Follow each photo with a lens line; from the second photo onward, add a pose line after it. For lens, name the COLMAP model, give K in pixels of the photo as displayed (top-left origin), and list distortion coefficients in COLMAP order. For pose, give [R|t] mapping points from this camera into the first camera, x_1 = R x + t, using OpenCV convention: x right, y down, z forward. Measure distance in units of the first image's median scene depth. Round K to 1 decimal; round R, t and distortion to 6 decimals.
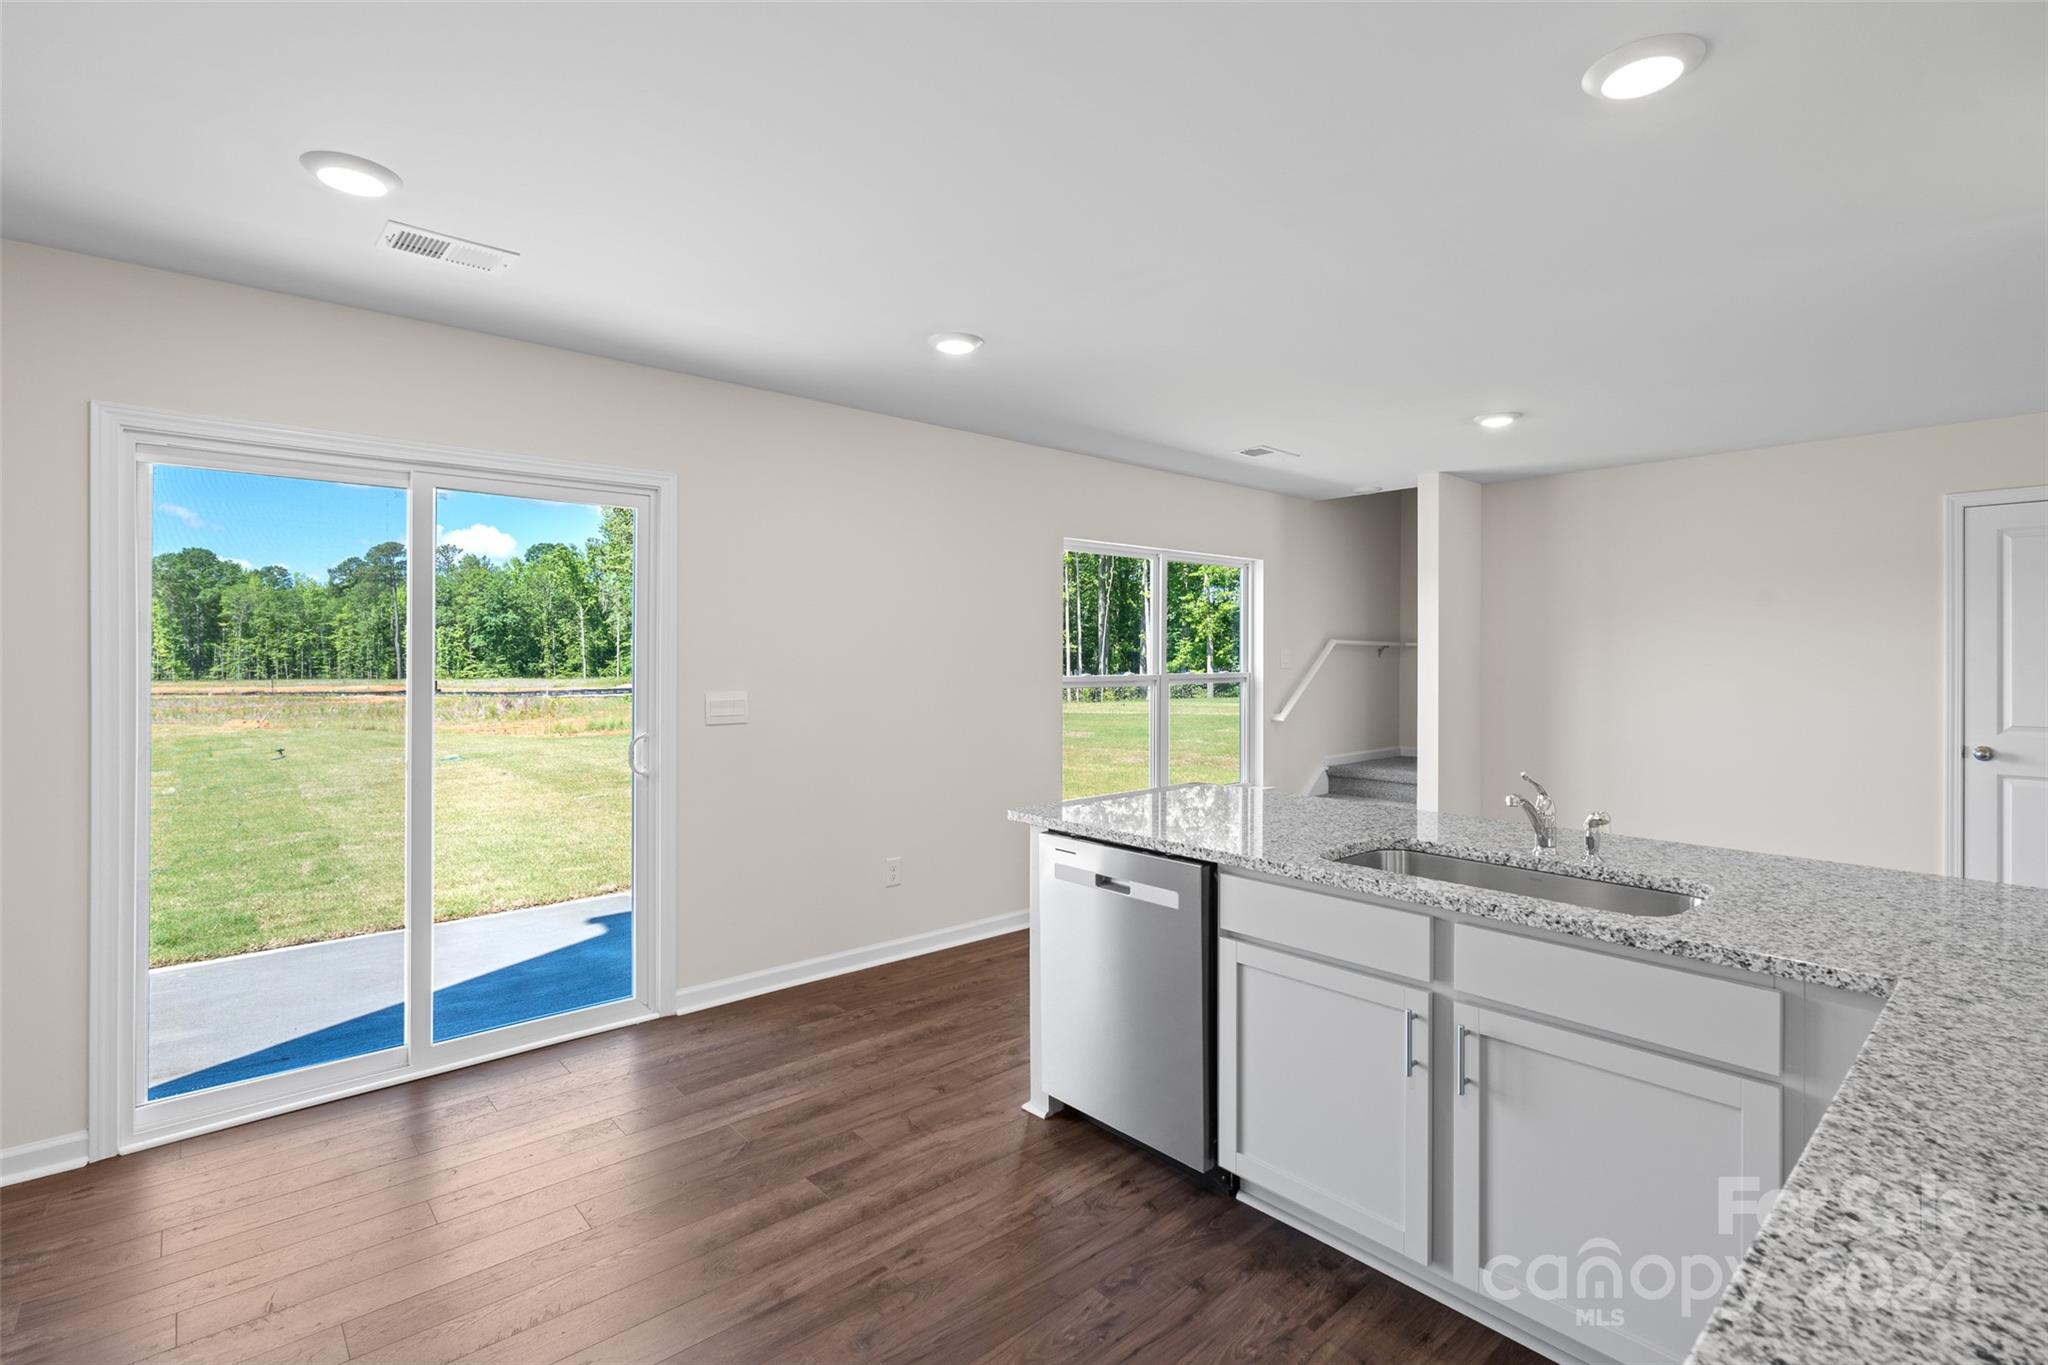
lens RADIAL K [[941.7, 0, 1023.2], [0, 941.7, 651.0], [0, 0, 1]] dist [-0.004982, 0.001154]
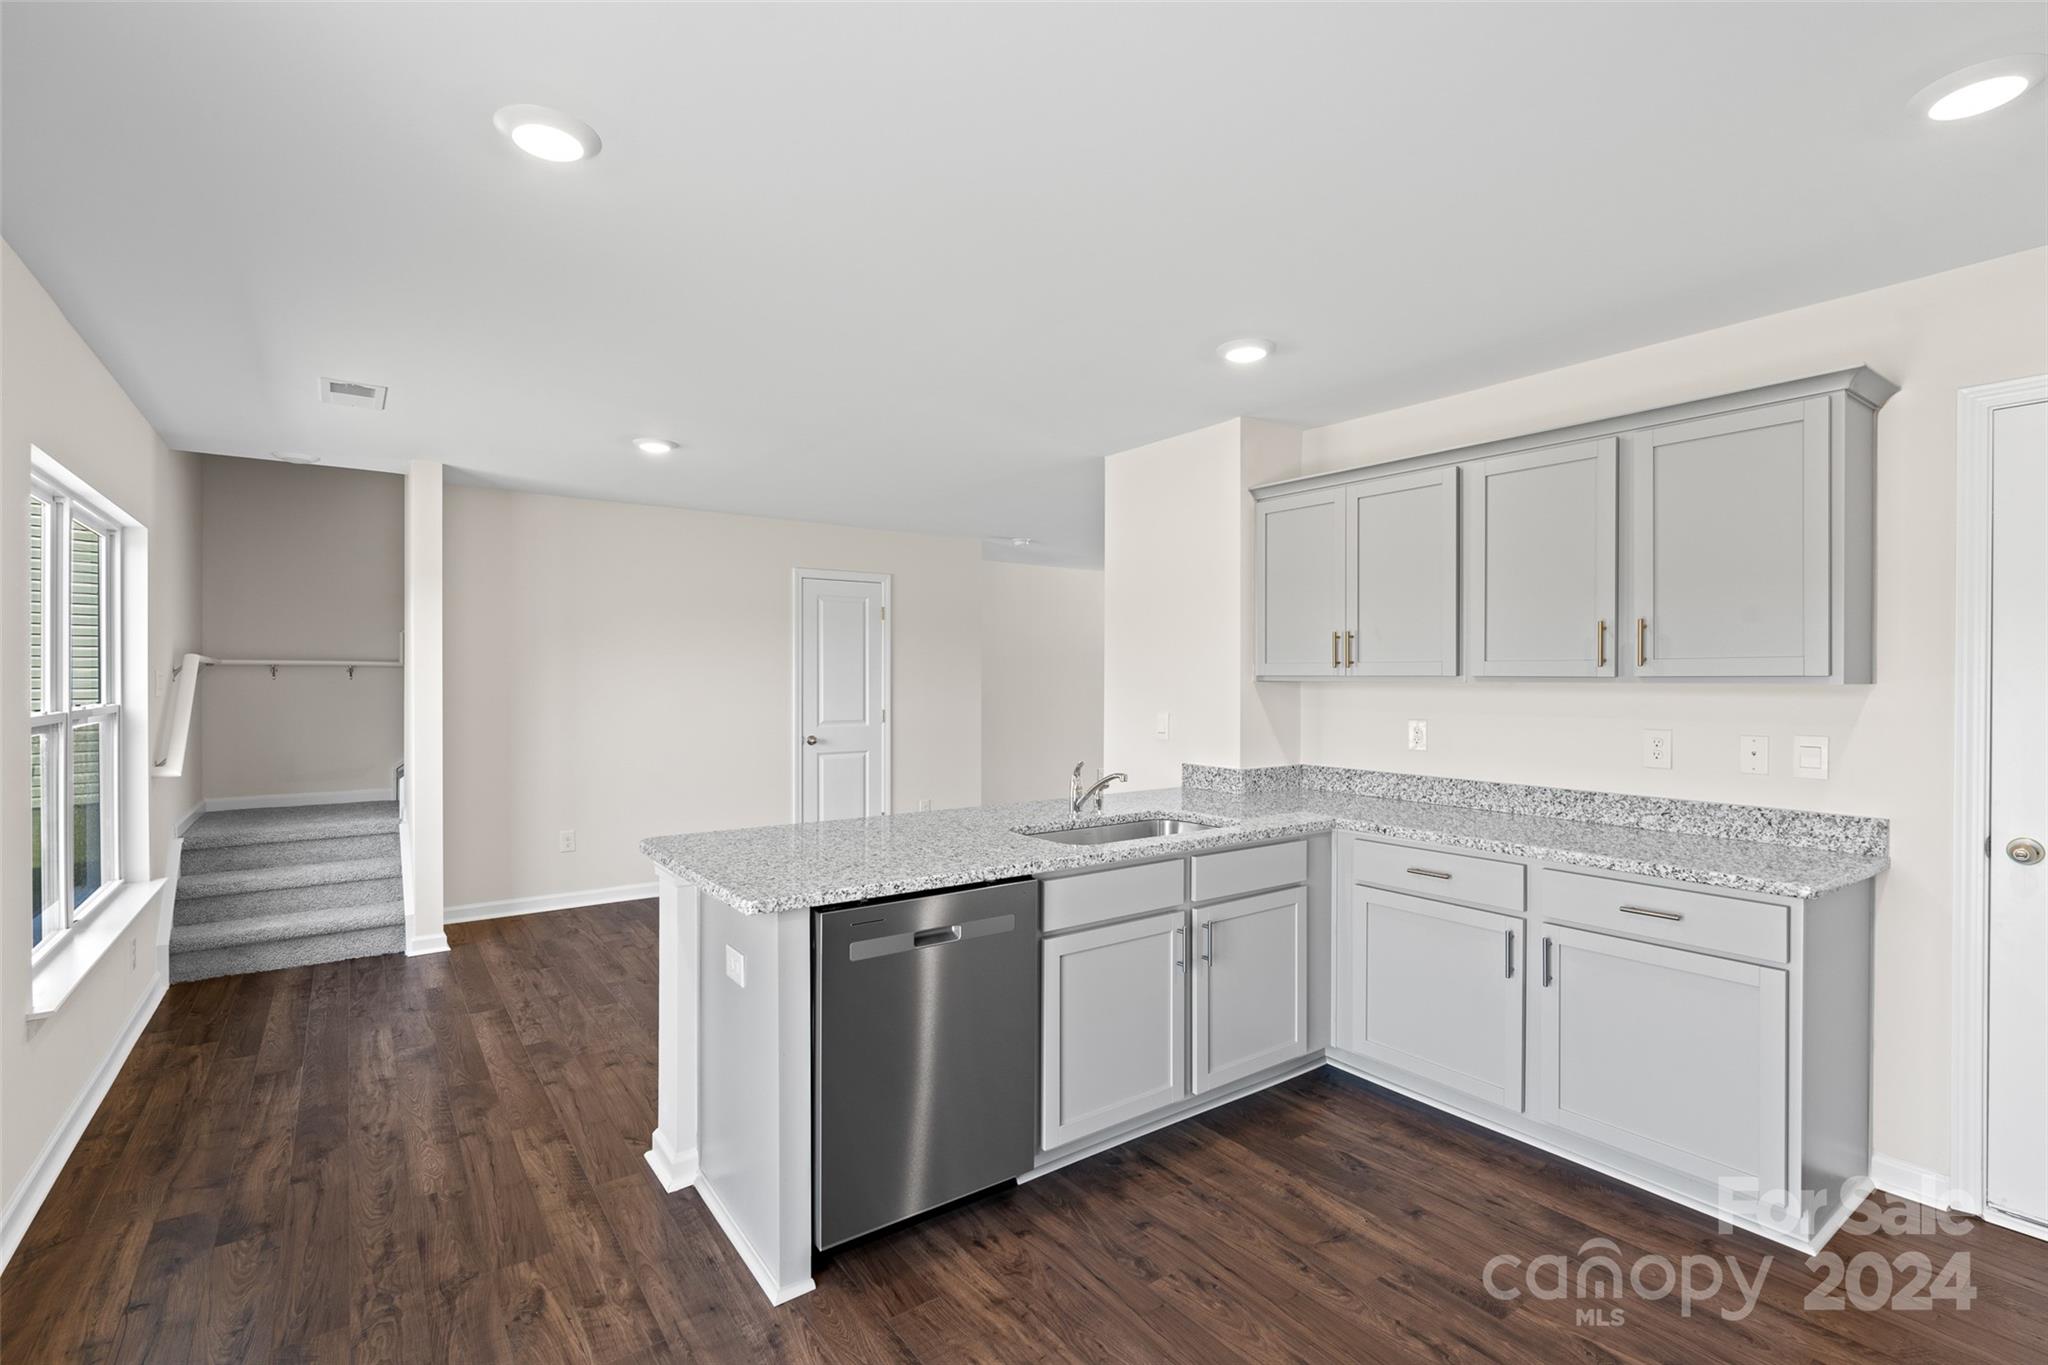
lens RADIAL K [[941.7, 0, 1034.3], [0, 941.7, 676.4], [0, 0, 1]] dist [-0.004982, 0.001154]
pose [[0.092696, -0.001205, 0.995694, -0.840607], [-0.006929, 0.999974, 0.001855, -0.000547], [-0.995670, -0.007071, 0.092685, 0.887477]]
